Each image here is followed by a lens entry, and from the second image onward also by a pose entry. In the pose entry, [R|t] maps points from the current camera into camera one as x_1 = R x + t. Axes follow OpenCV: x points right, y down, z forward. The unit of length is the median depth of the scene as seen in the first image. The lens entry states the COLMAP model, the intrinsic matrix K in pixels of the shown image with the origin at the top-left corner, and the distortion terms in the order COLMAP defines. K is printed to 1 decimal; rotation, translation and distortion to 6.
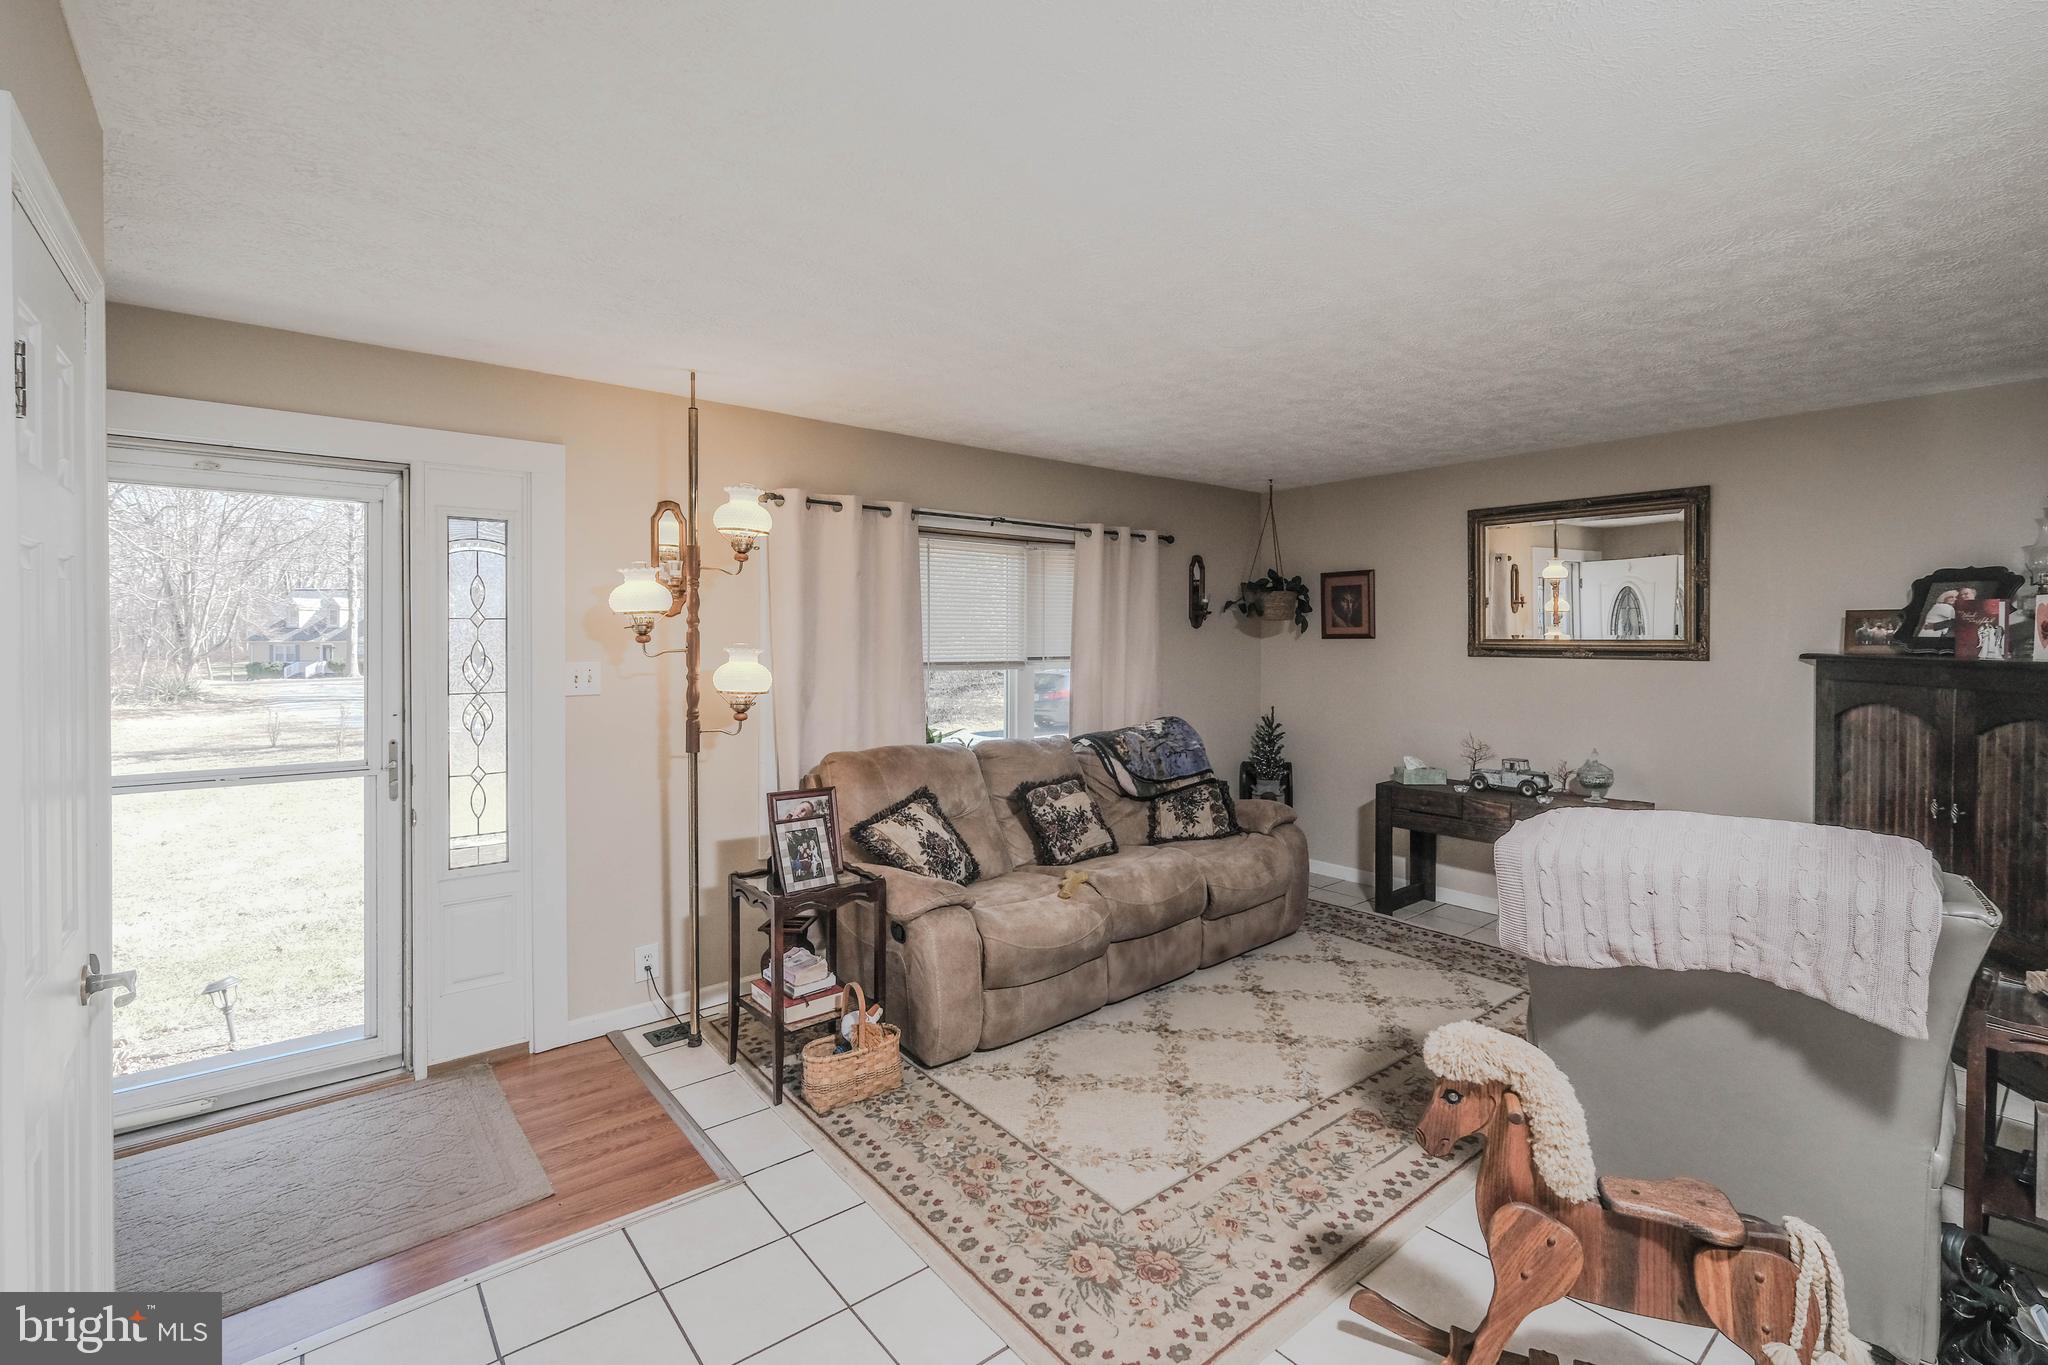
lens RADIAL K [[922.6, 0, 1028.5], [0, 922.6, 644.7], [0, 0, 1]] dist [-0.000036, 0.000088]
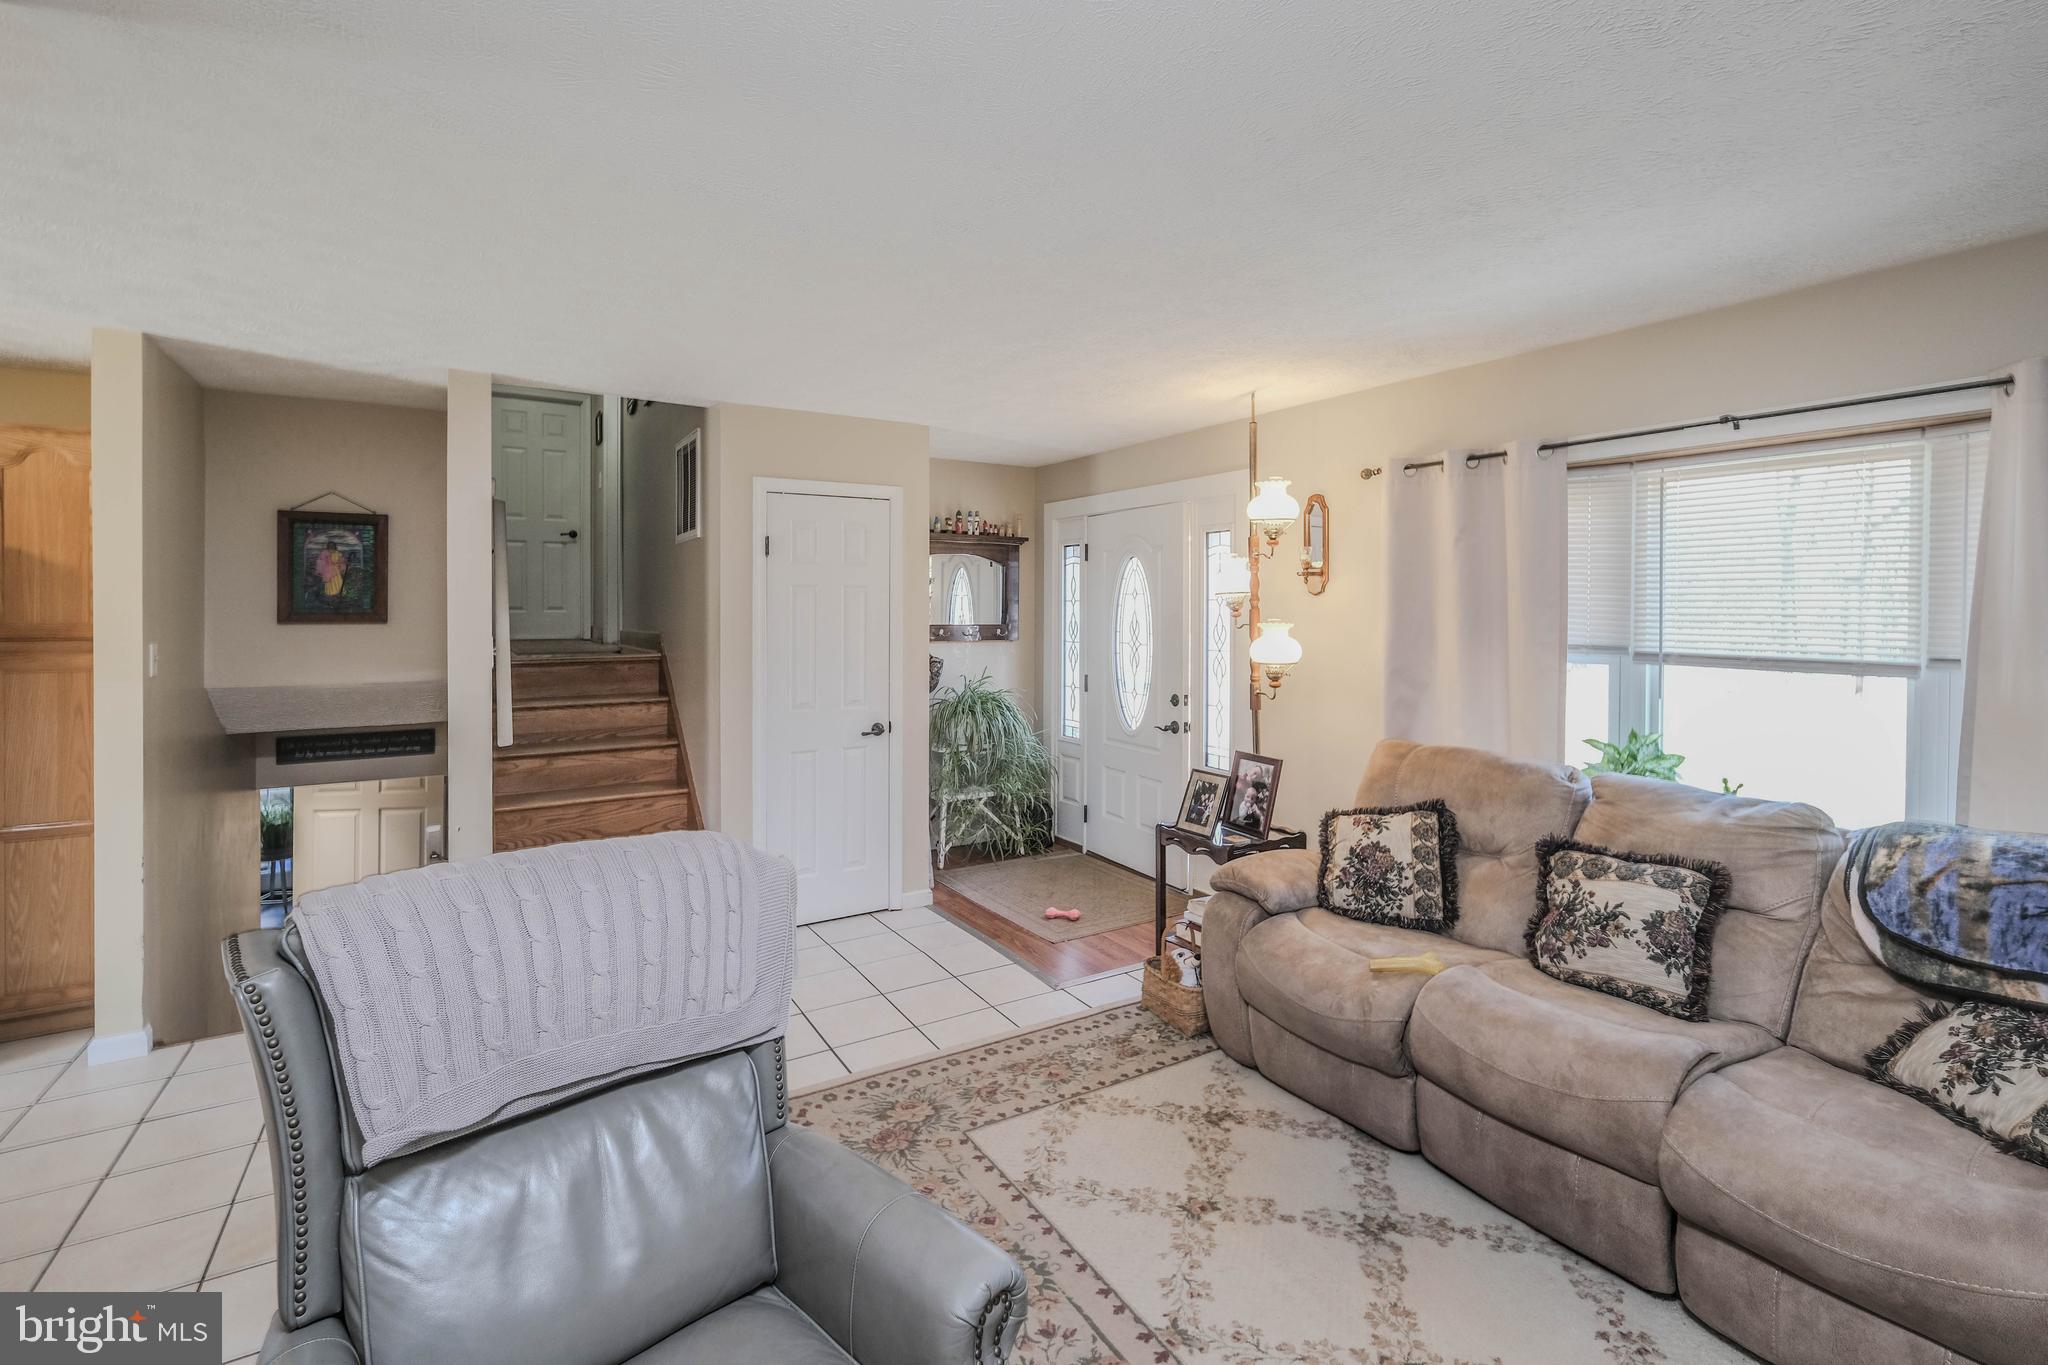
lens RADIAL K [[896.0, 0, 1026.4], [0, 896.0, 613.8], [0, 0, 1]] dist [-0.001791, -0.000238]
pose [[-0.130542, 0.005124, -0.991430, 0.977810], [-0.010704, 0.999921, 0.006577, -0.014046], [0.991385, 0.011471, -0.130477, 1.018327]]
